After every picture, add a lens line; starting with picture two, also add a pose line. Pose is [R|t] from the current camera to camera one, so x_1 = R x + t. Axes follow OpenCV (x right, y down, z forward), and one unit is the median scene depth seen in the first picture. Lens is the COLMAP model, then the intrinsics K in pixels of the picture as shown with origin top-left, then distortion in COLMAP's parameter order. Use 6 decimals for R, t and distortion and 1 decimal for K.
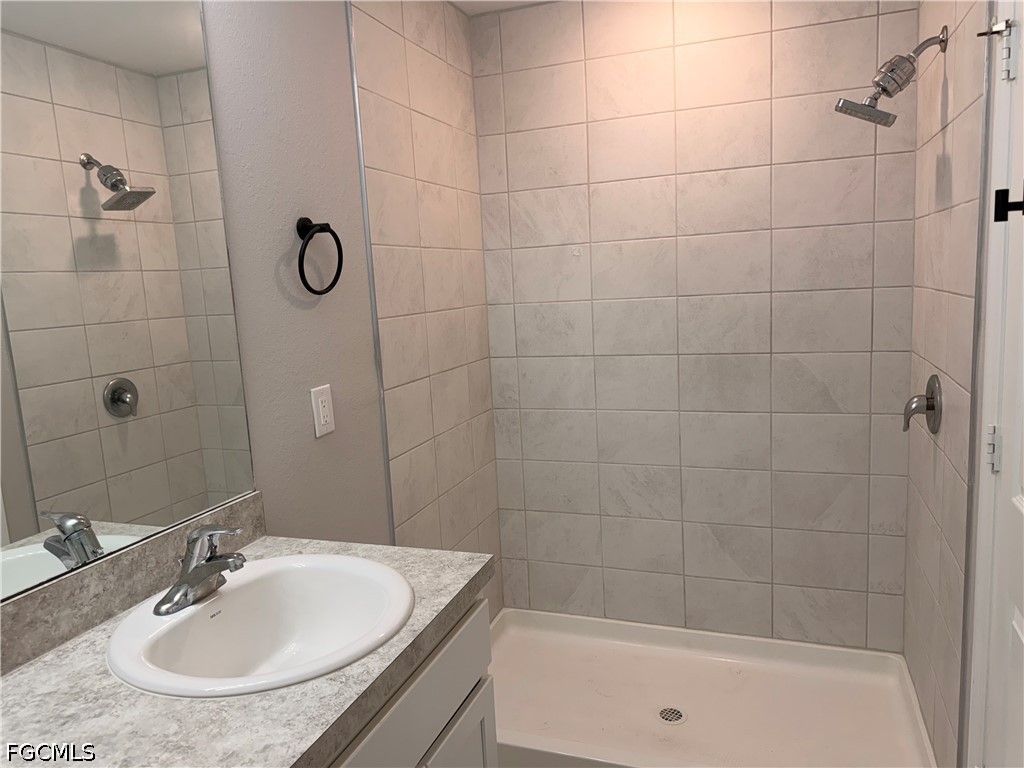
lens RADIAL K [[723.0, 0, 516.2], [0, 723.0, 382.3], [0, 0, 1]] dist [0.055883, -0.075182]
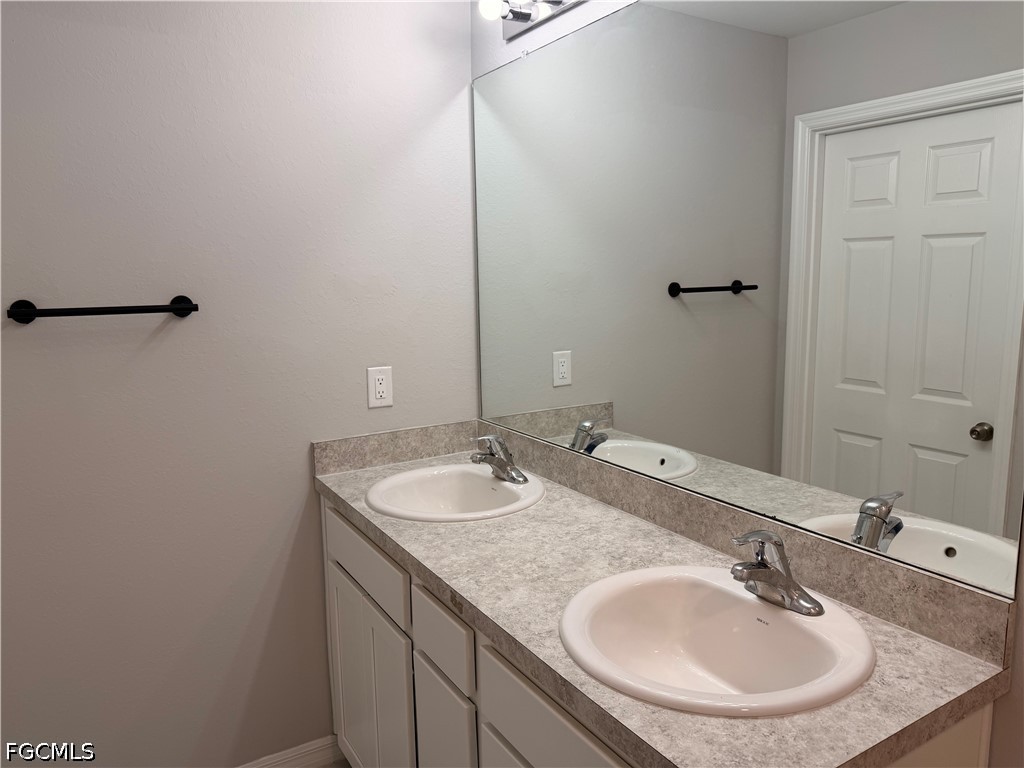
lens RADIAL K [[723.0, 0, 518.1], [0, 723.0, 385.1], [0, 0, 1]] dist [0.055883, -0.075182]
pose [[-0.619197, 0.167309, -0.767205, 0.552213], [-0.080756, 0.958288, 0.274157, -0.255370], [0.781072, 0.231713, -0.579858, 1.433633]]
